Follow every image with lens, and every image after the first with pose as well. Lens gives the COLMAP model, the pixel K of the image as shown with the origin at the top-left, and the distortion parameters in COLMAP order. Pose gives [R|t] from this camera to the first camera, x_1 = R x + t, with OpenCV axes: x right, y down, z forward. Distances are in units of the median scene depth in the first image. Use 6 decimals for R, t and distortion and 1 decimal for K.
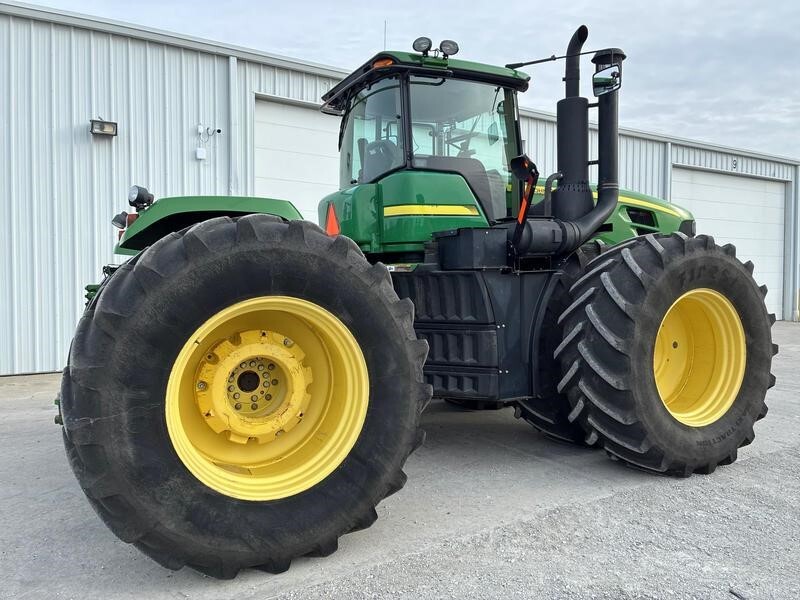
lens RADIAL K [[600.7, 0, 402.0], [0, 600.7, 301.7], [0, 0, 1]] dist [0.059908, -0.071810]
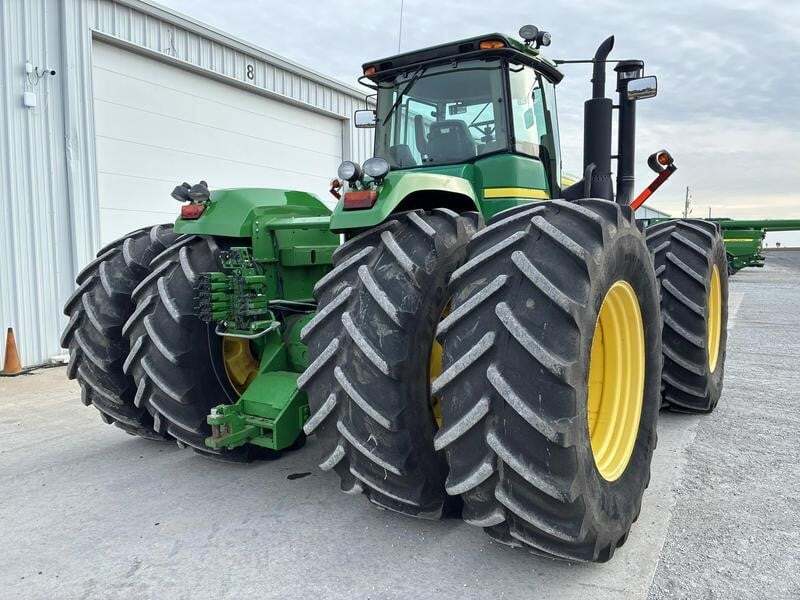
lens RADIAL K [[600.7, 0, 402.0], [0, 600.7, 301.7], [0, 0, 1]] dist [0.059908, -0.071810]
pose [[0.879732, -0.046803, 0.473161, -0.689476], [0.027470, 0.998484, 0.047692, -0.022227], [-0.474676, -0.028958, 0.879684, 0.187644]]
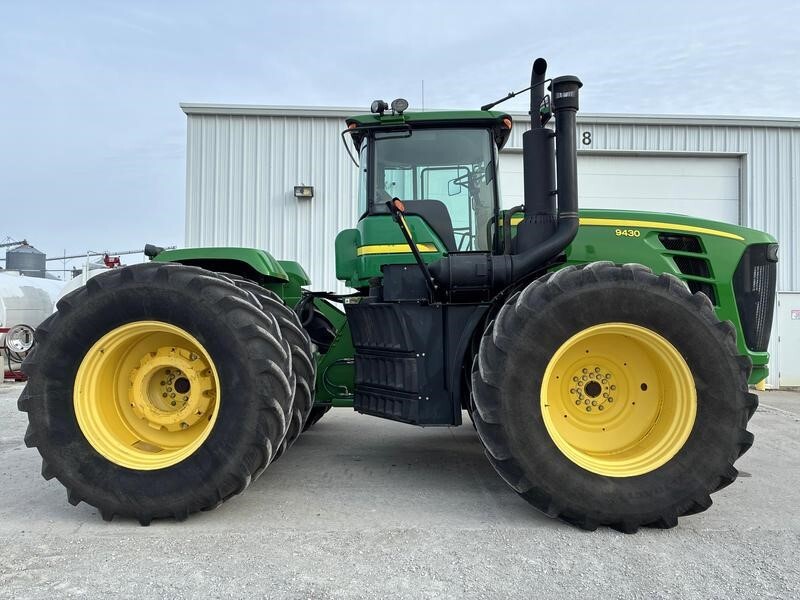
lens RADIAL K [[600.7, 0, 402.0], [0, 600.7, 301.7], [0, 0, 1]] dist [0.059908, -0.071810]
pose [[0.868550, -0.001696, -0.495598, 0.664134], [-0.026396, 0.998416, -0.049676, 0.000081], [0.494898, 0.056228, 0.867130, 0.053890]]
